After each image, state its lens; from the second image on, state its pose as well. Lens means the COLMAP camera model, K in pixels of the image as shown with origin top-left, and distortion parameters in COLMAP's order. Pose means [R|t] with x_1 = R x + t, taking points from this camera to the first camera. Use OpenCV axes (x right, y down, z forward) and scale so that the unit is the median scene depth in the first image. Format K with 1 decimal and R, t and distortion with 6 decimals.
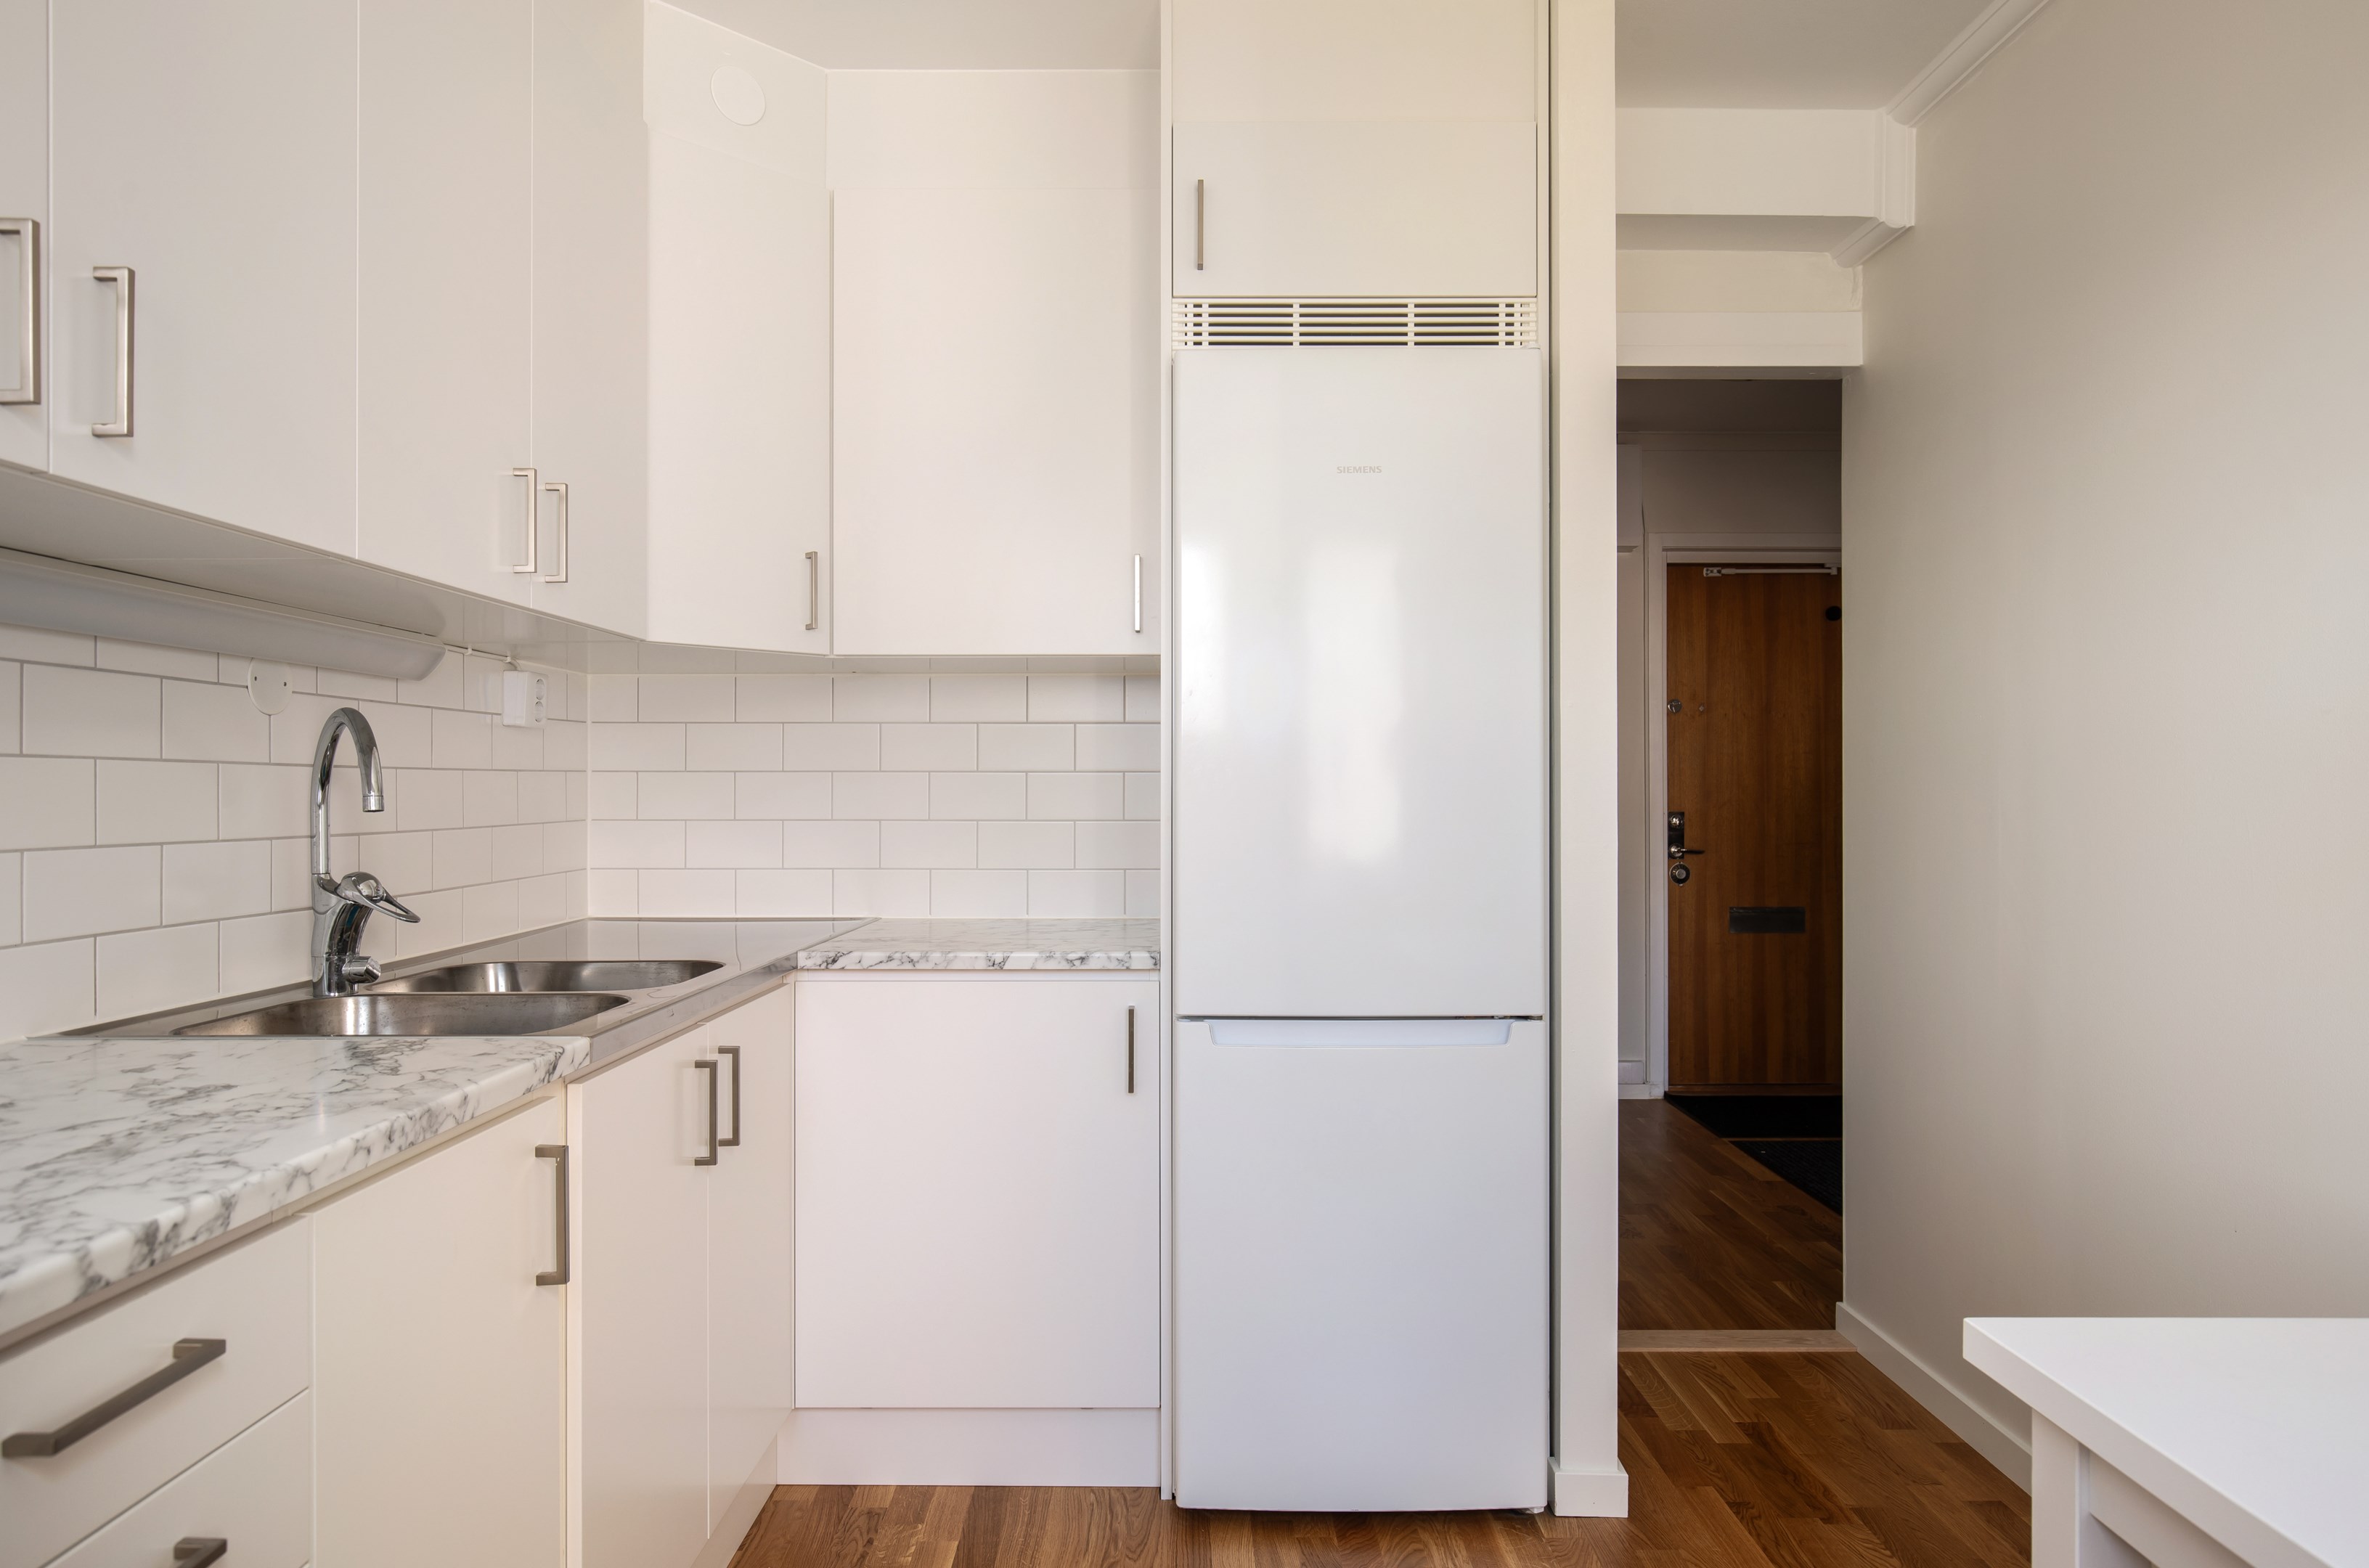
lens RADIAL K [[1421.8, 0, 1184.5], [0, 1421.8, 784.0], [0, 0, 1]] dist [-0.004122, -0.000667]
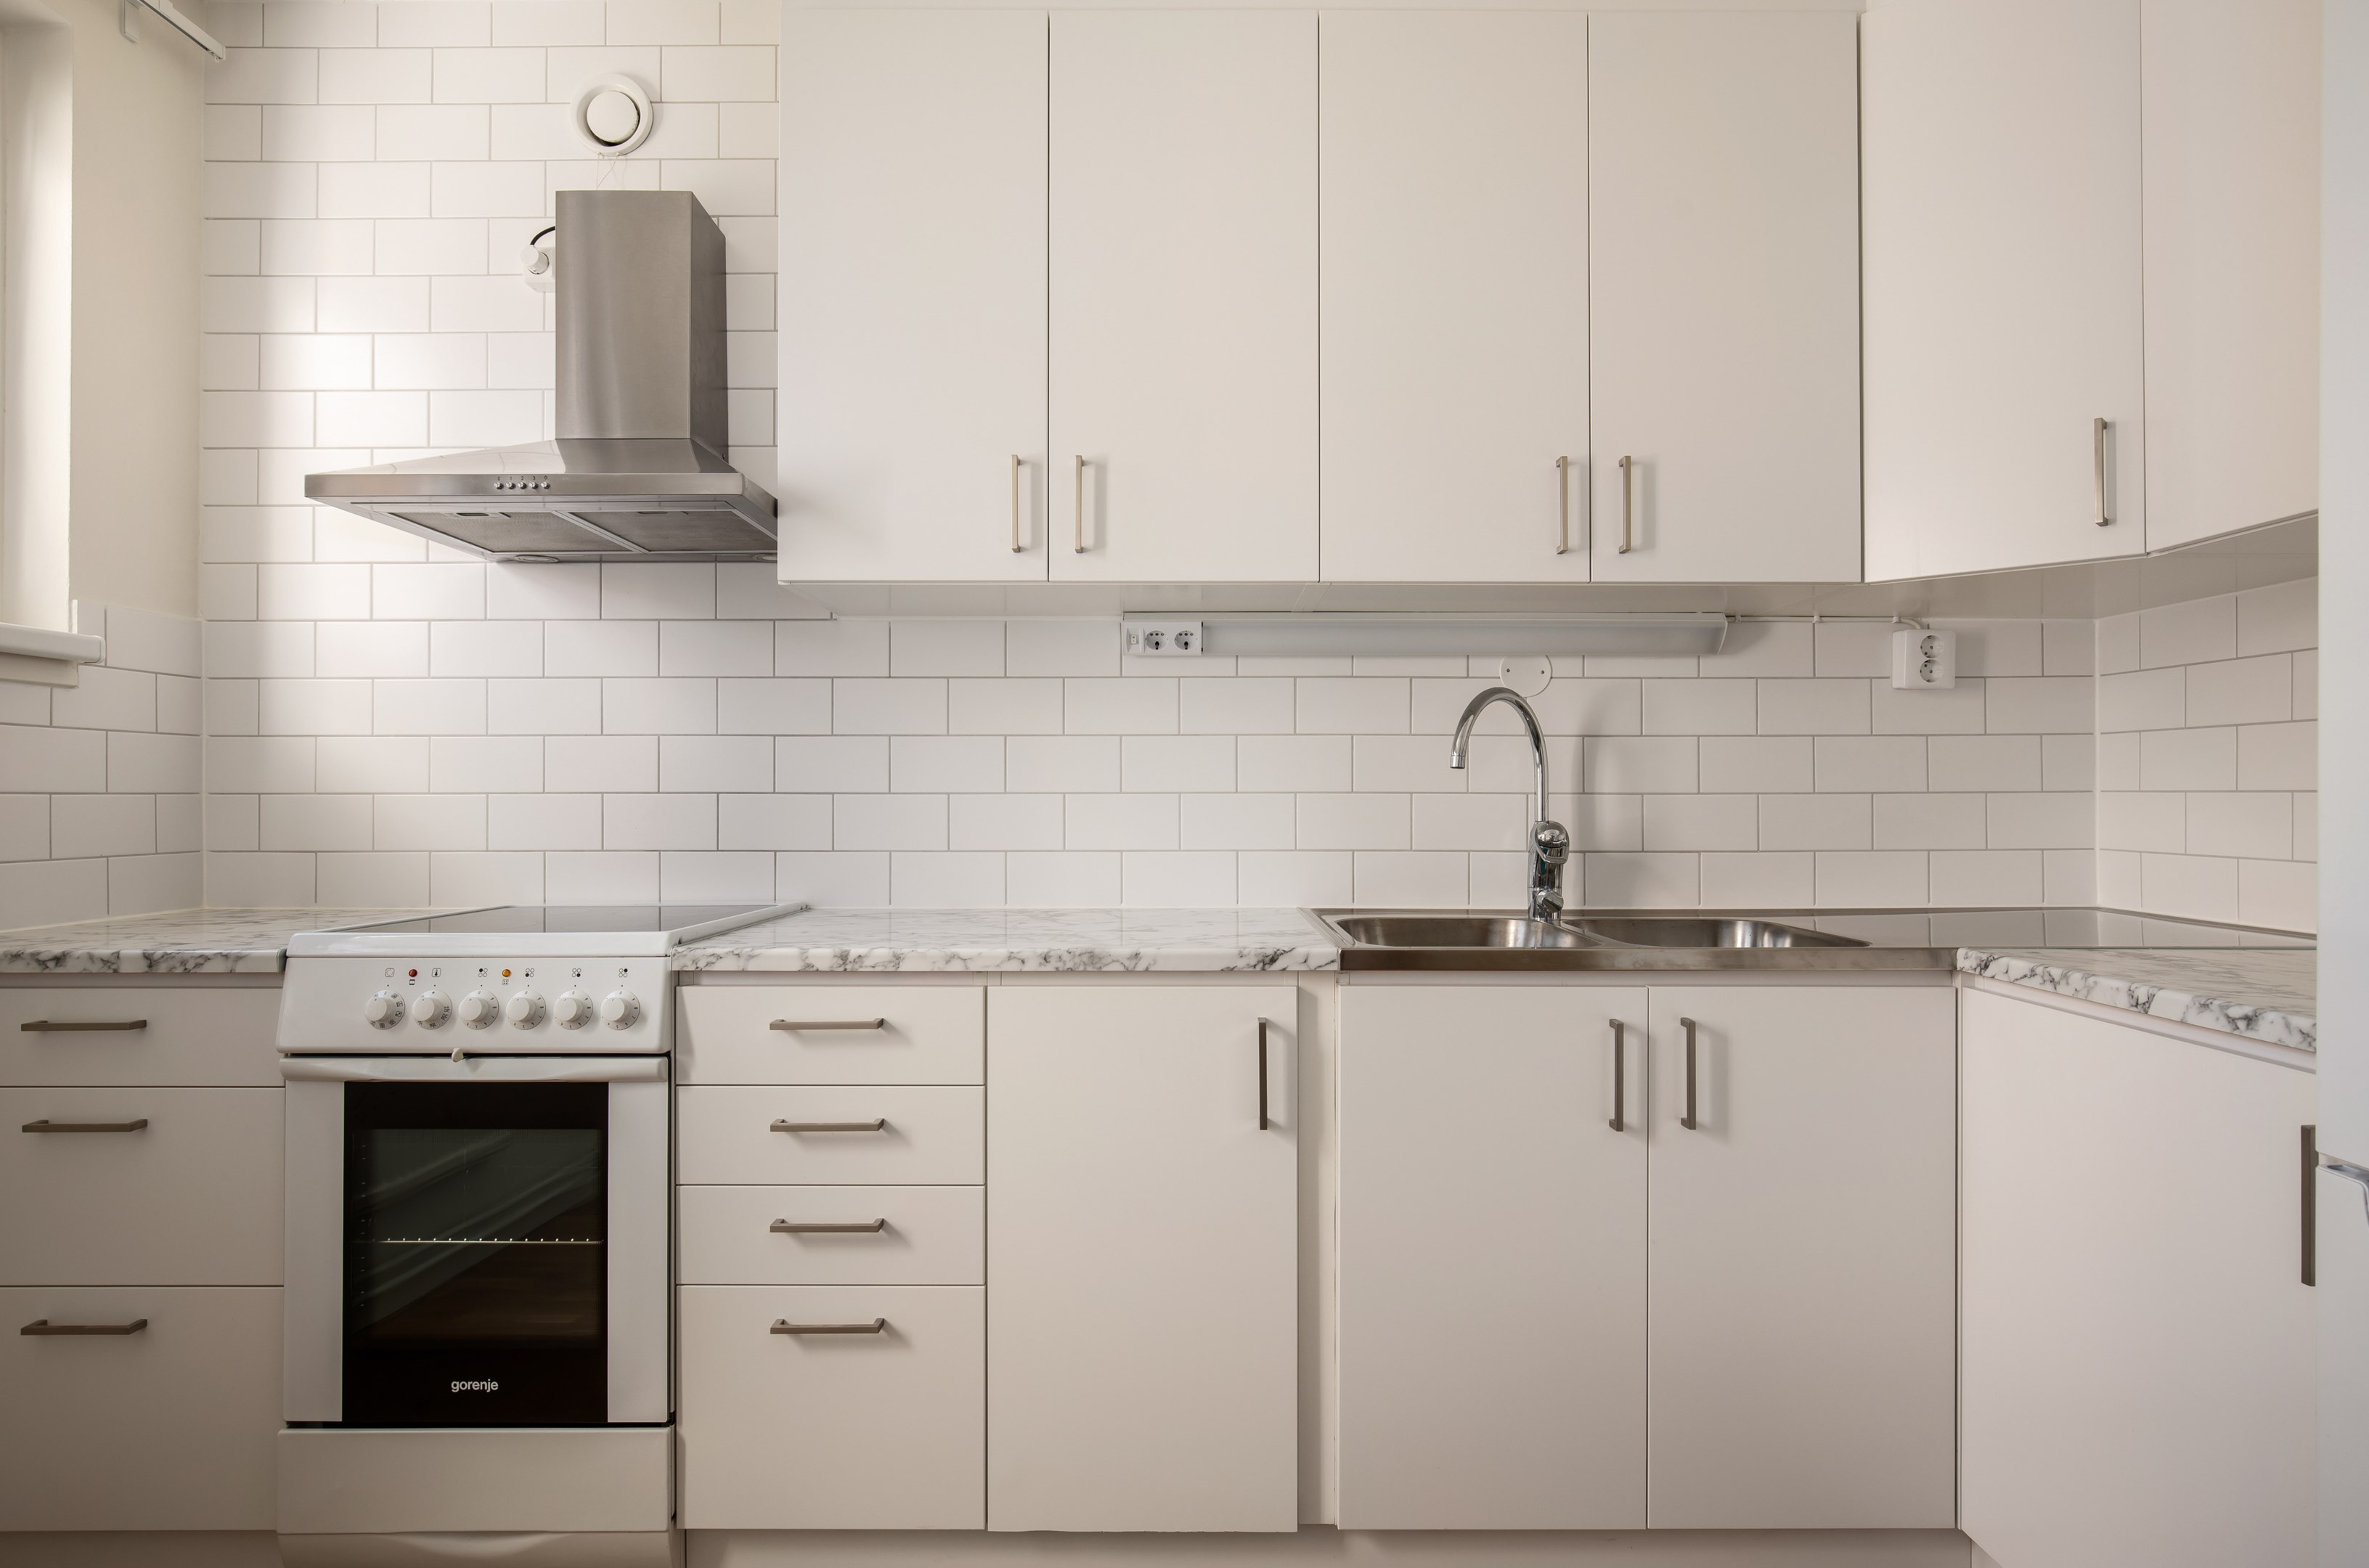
lens RADIAL K [[1324.3, 0, 1184.5], [0, 1324.3, 784.0], [0, 0, 1]] dist [-0.001976, 0.001985]
pose [[-0.005763, -0.007031, -0.999959, 0.462617], [0.003344, 0.999970, -0.007050, 0.030934], [0.999978, -0.003384, -0.005739, 0.576810]]
